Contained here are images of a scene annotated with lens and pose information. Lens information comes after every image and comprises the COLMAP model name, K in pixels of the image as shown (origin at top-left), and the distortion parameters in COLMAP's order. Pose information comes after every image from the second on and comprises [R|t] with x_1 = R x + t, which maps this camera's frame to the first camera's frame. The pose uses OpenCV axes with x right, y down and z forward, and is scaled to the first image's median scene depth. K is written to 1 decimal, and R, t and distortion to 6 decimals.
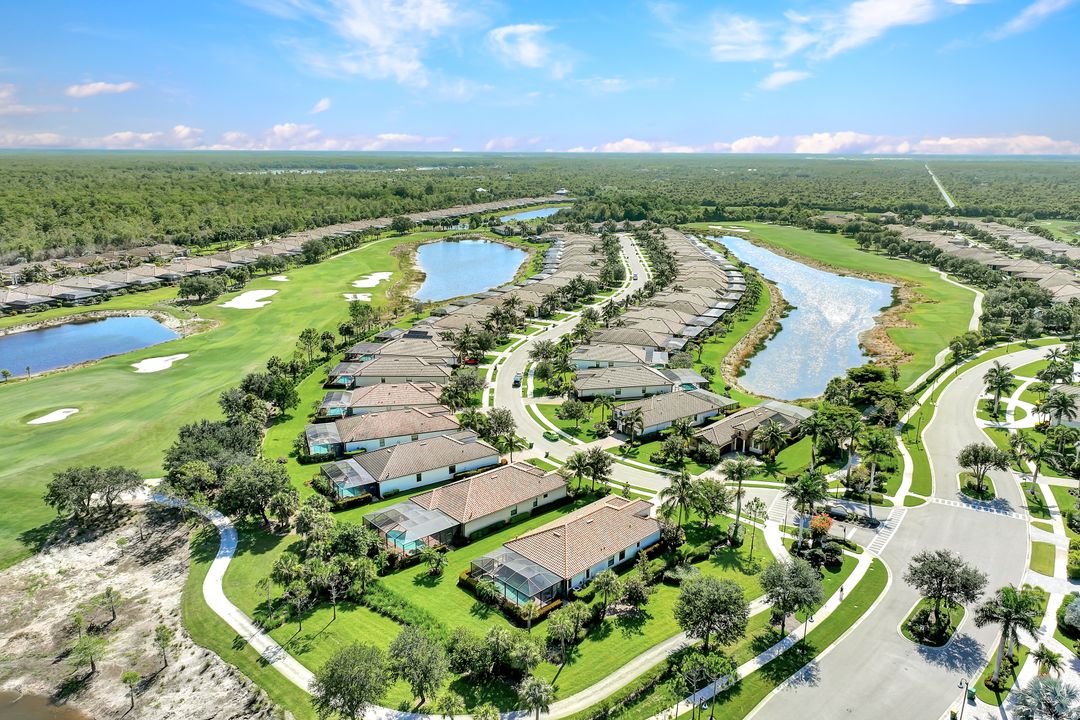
lens RADIAL K [[758.6, 0, 540.0], [0, 758.6, 360.0], [0, 0, 1]] dist [0.006873, 0.005763]
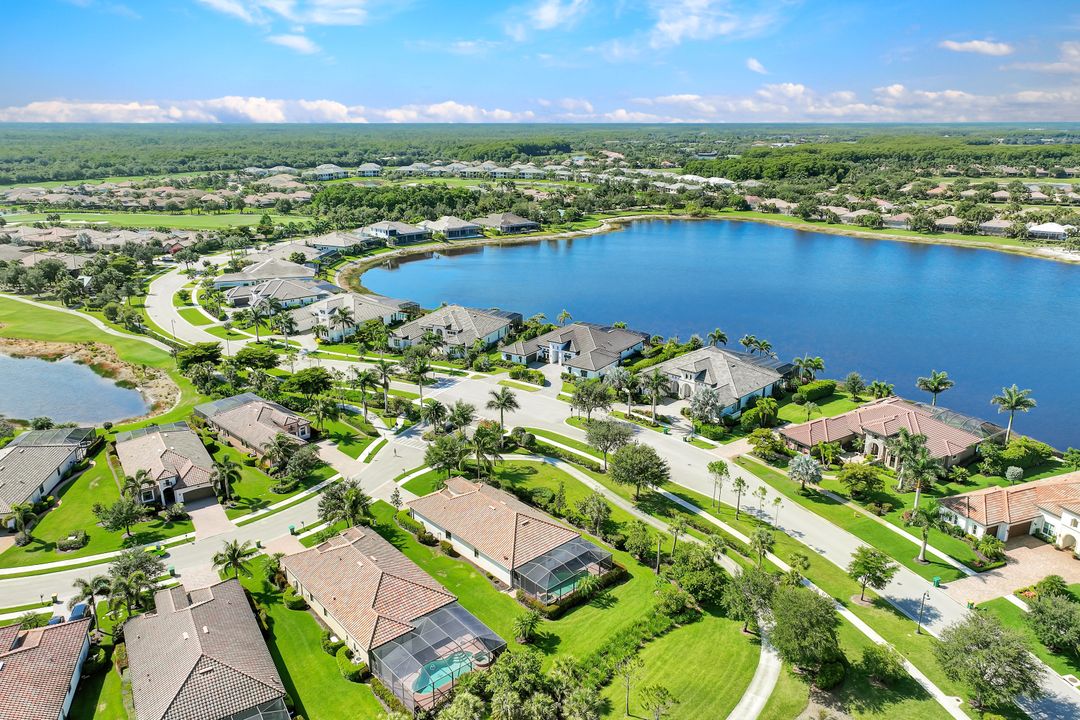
lens RADIAL K [[758.6, 0, 540.0], [0, 758.6, 360.0], [0, 0, 1]] dist [0.006873, 0.005763]
pose [[0.016123, -0.302546, 0.952998, -0.835596], [0.268658, 0.919383, 0.287329, -0.232941], [-0.963101, 0.251398, 0.096105, 0.835392]]
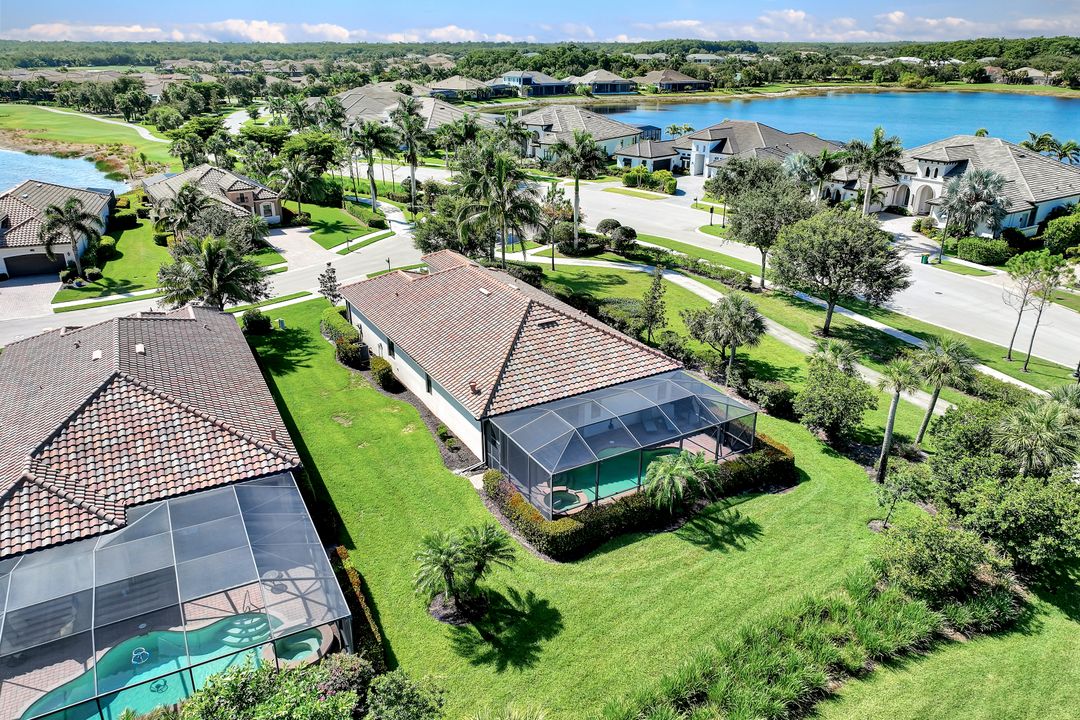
lens RADIAL K [[758.6, 0, 540.0], [0, 758.6, 360.0], [0, 0, 1]] dist [0.006873, 0.005763]
pose [[0.237917, -0.377437, 0.894951, -0.343547], [0.261099, 0.912345, 0.315362, 0.121418], [-0.935533, 0.158640, 0.315611, 0.878888]]
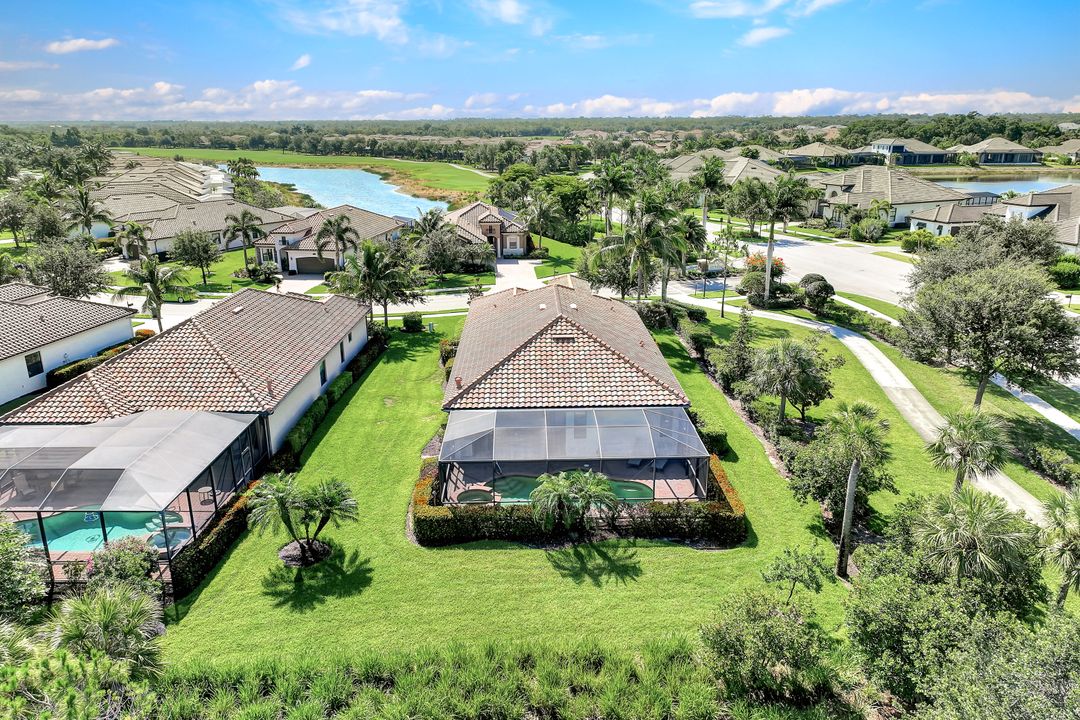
lens RADIAL K [[758.6, 0, 540.0], [0, 758.6, 360.0], [0, 0, 1]] dist [0.006873, 0.005763]
pose [[0.674176, -0.230256, 0.701761, -0.268979], [0.205718, 0.971102, 0.120998, 0.190616], [-0.709342, 0.062791, 0.702062, 0.728172]]
